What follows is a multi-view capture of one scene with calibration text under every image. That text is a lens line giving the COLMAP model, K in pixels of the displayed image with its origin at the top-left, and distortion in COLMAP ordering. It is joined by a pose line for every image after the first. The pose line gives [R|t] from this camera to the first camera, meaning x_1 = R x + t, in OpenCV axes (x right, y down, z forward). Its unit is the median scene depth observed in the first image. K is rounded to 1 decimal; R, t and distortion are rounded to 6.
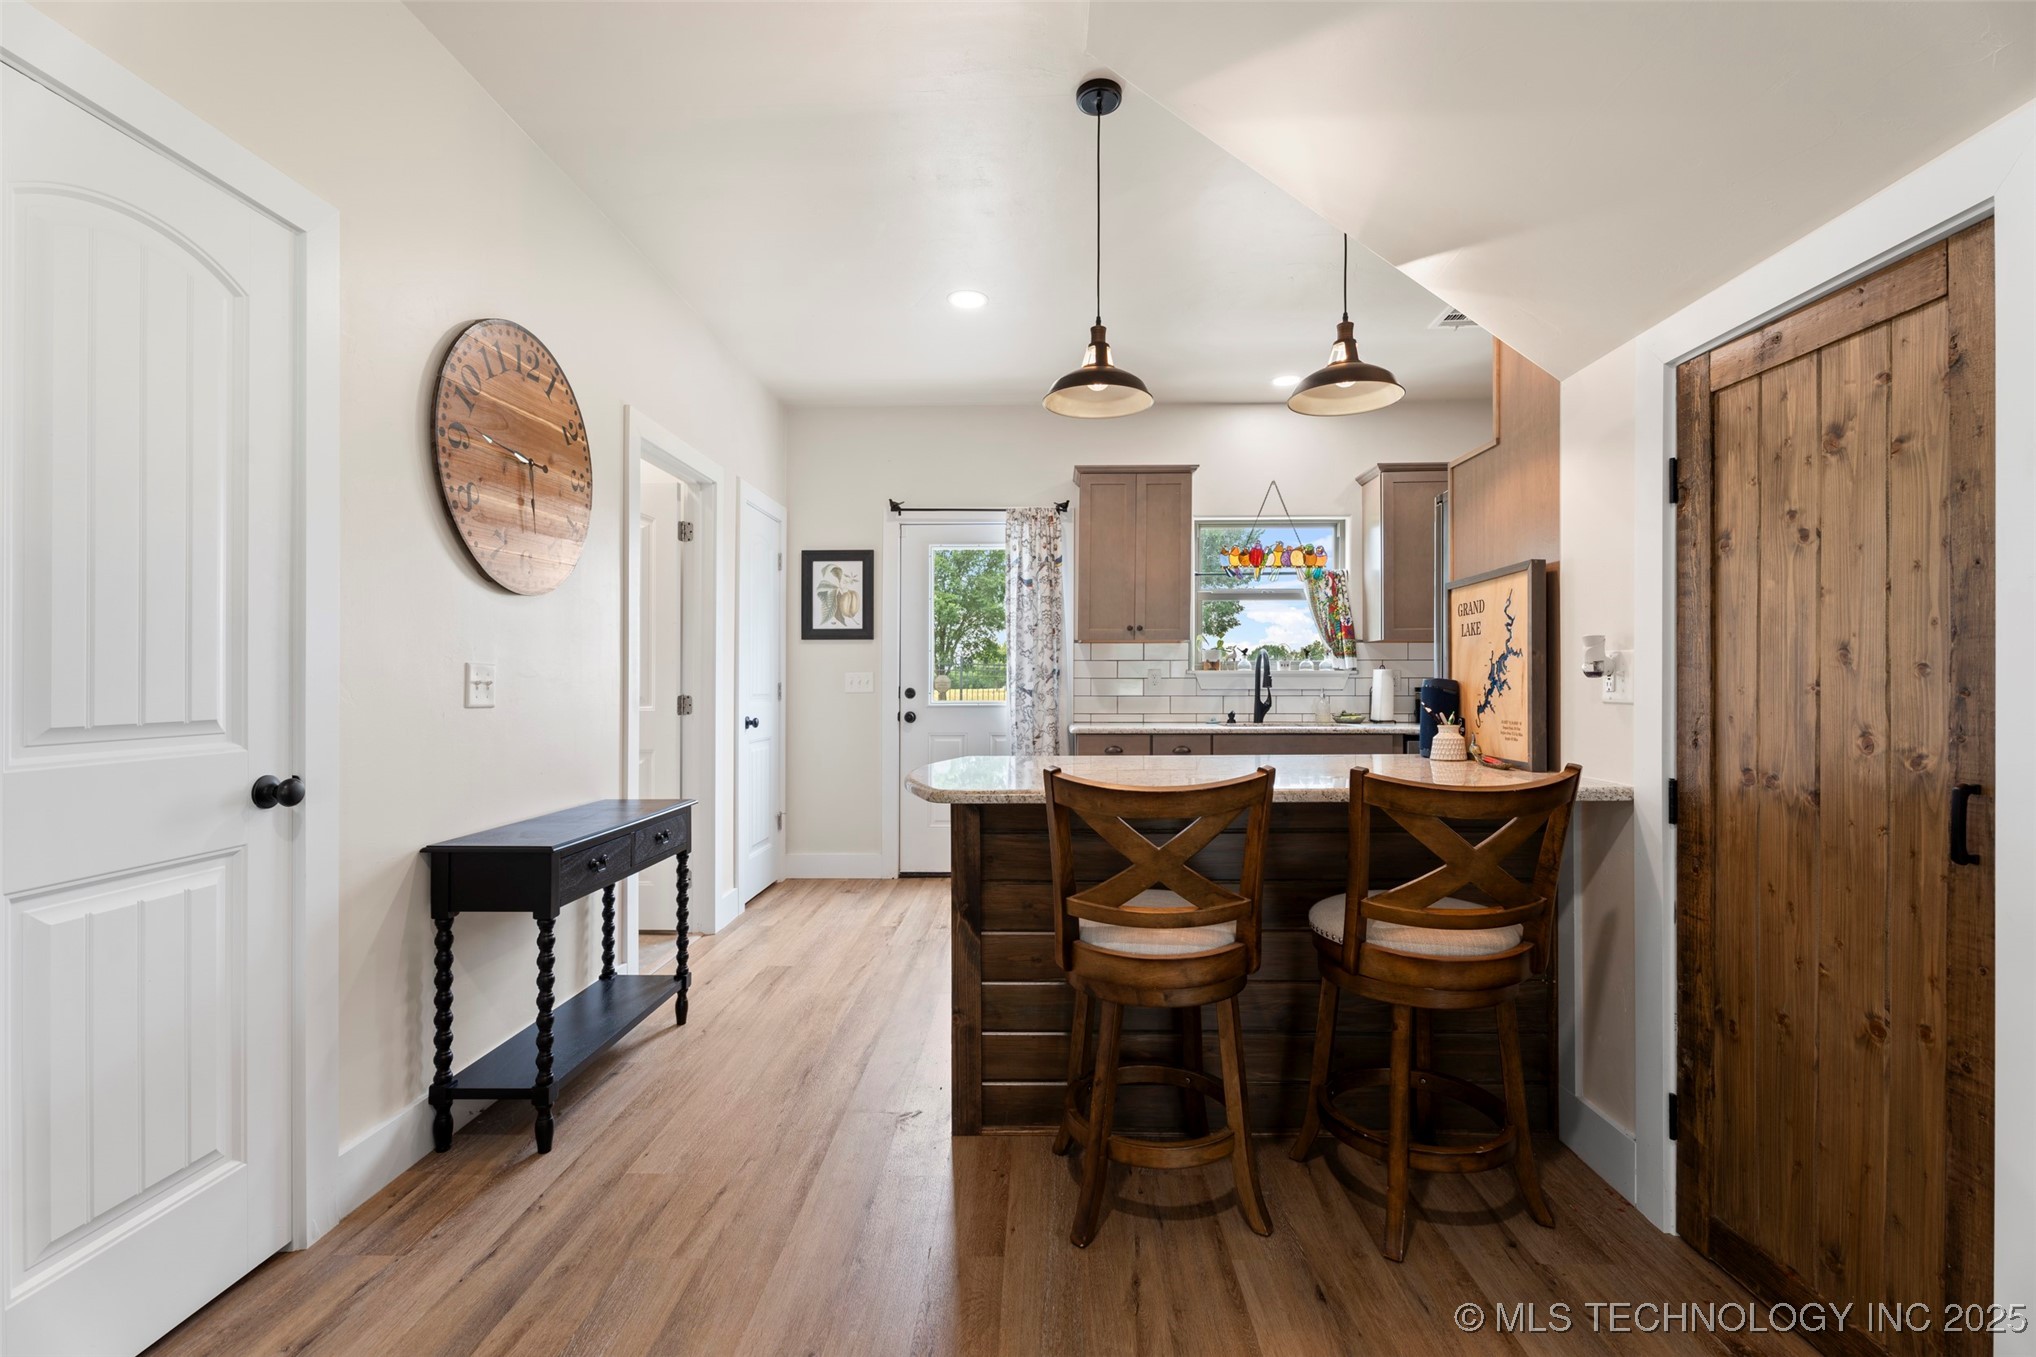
lens RADIAL K [[906.7, 0, 1029.6], [0, 906.7, 667.1], [0, 0, 1]] dist [0.008711, -0.003505]
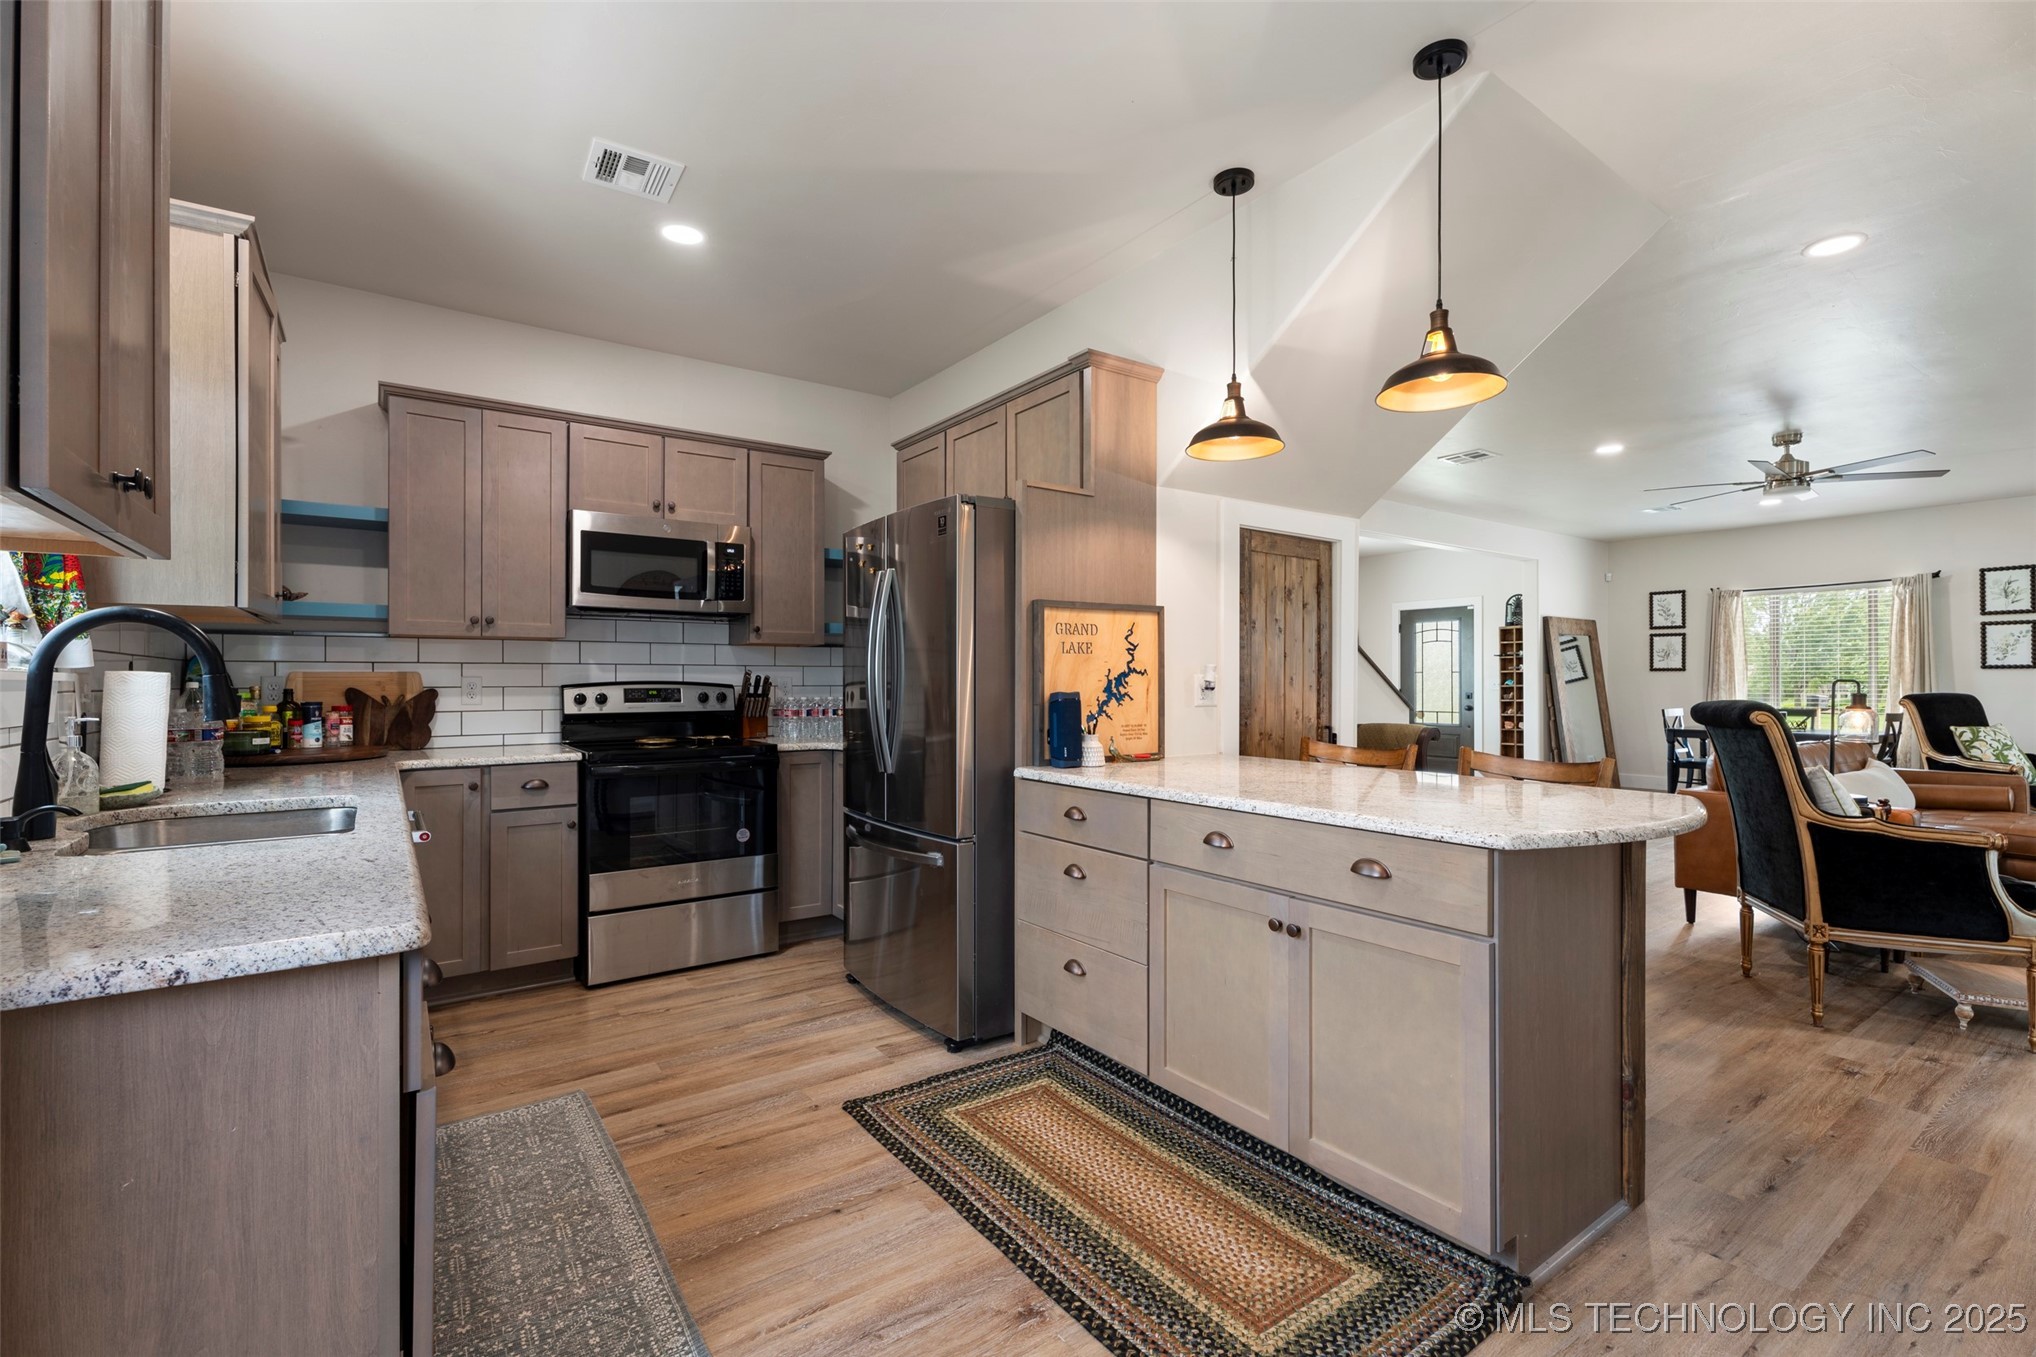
lens RADIAL K [[906.7, 0, 1023.1], [0, 906.7, 676.8], [0, 0, 1]] dist [0.008711, -0.003505]
pose [[-0.596136, 0.006313, 0.802858, -0.200478], [-0.011736, 0.999794, -0.016577, 0.007226], [-0.802797, -0.019304, -0.595939, 0.919252]]
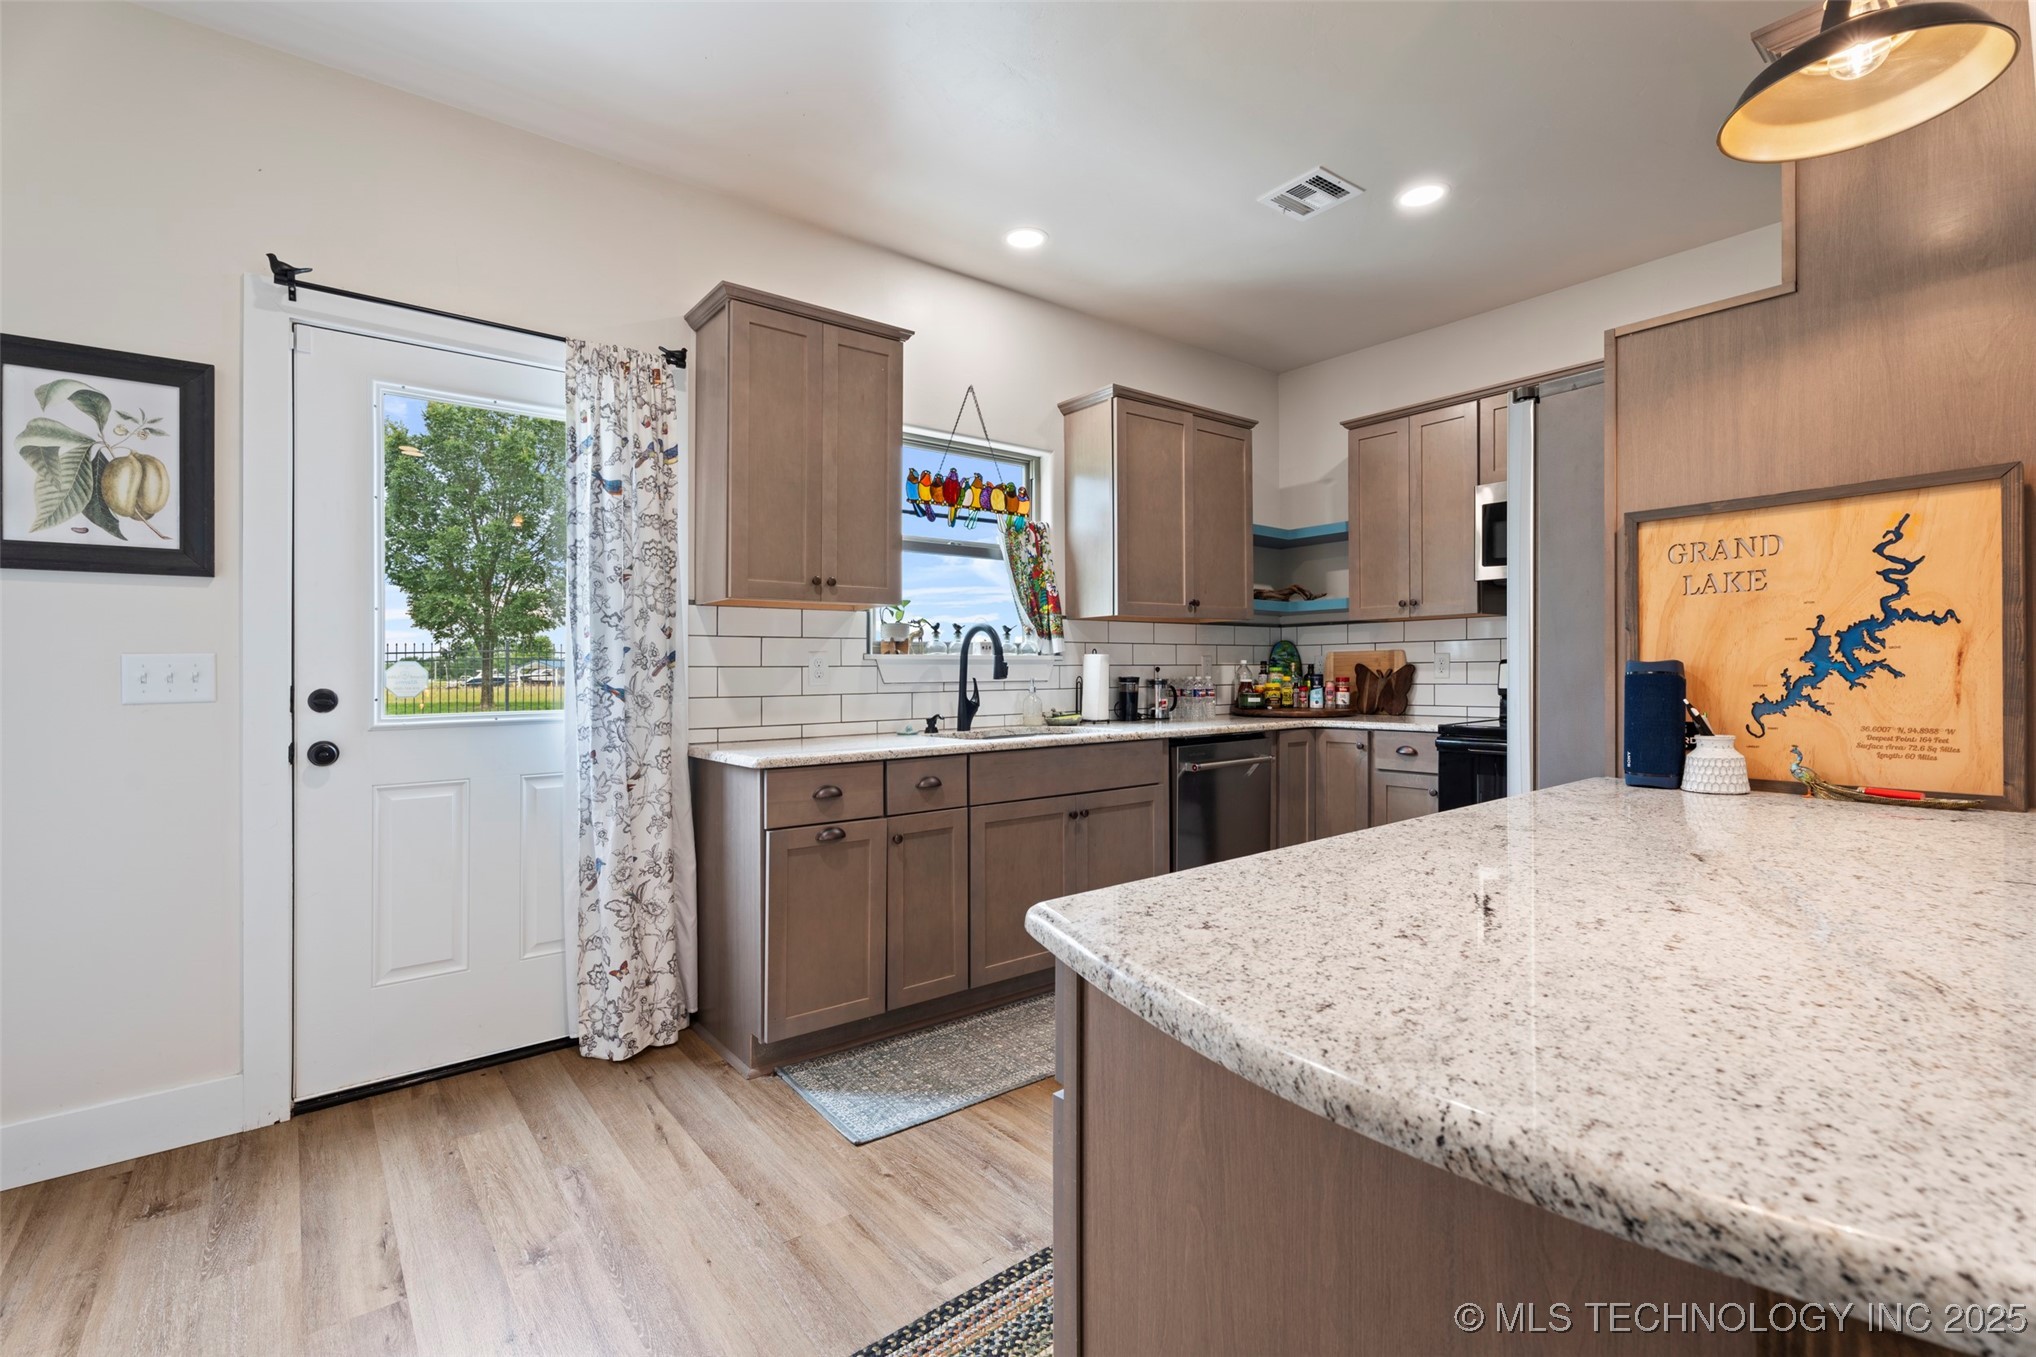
lens RADIAL K [[906.7, 0, 1013.5], [0, 906.7, 663.8], [0, 0, 1]] dist [0.008711, -0.003505]
pose [[0.768226, -0.000401, 0.640179, -0.161746], [-0.003162, 0.999985, 0.004420, 0.007431], [-0.640171, -0.005420, 0.768213, 0.442190]]
